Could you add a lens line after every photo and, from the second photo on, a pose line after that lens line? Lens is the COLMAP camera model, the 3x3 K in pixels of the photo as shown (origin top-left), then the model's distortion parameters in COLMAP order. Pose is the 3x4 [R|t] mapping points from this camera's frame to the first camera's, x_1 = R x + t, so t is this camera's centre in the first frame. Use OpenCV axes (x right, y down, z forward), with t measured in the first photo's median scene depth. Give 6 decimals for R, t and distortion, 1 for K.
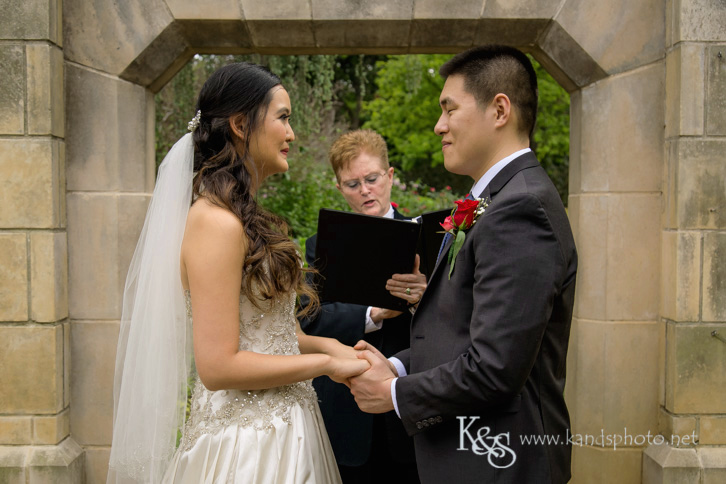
lens RADIAL K [[862.3, 0, 363.0], [0, 862.3, 242.0], [0, 0, 1]] dist [0.009588, 0.013540]
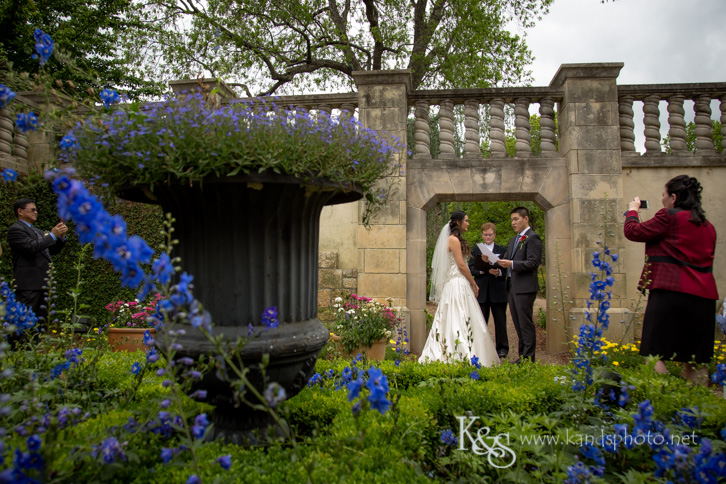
lens RADIAL K [[552.0, 0, 363.0], [0, 552.0, 242.0], [0, 0, 1]] dist [-0.051517, 0.007351]
pose [[0.996143, -0.005003, -0.087602, -0.331022], [-0.006695, 0.991130, -0.132727, 0.275990], [0.087489, 0.132802, 0.987274, -1.390539]]
